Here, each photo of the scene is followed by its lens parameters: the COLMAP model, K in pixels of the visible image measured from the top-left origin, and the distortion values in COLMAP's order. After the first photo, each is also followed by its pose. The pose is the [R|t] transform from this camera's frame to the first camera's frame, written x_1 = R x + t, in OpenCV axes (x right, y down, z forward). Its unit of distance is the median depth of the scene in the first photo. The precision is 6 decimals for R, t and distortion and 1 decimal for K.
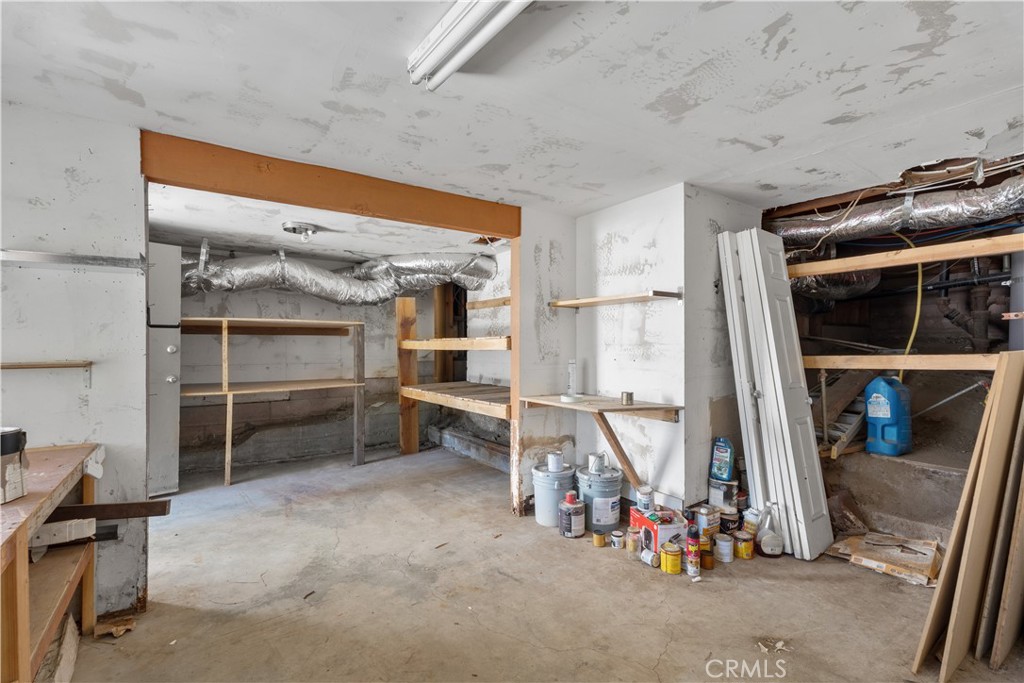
lens RADIAL K [[456.8, 0, 505.7], [0, 456.8, 341.0], [0, 0, 1]] dist [0.002892, -0.000608]
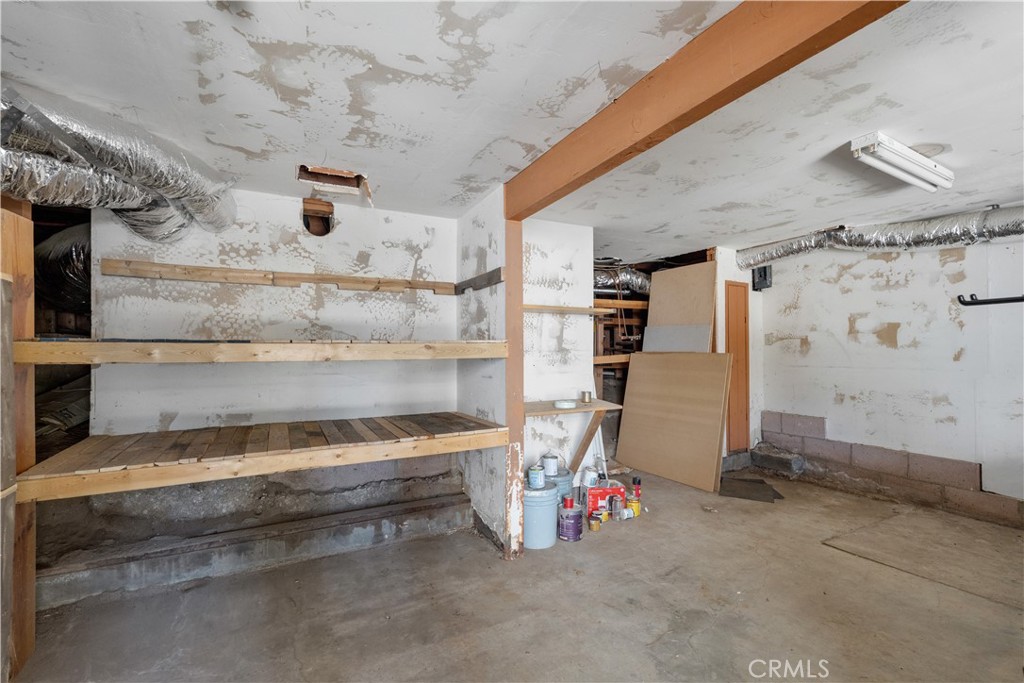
lens RADIAL K [[448.5, 0, 513.1], [0, 448.5, 347.6], [0, 0, 1]] dist [0.000729, -0.000021]
pose [[0.121434, 0.008302, 0.992565, -0.839219], [-0.004394, 0.999960, -0.007827, 0.008701], [-0.992590, -0.003411, 0.121465, 0.977840]]
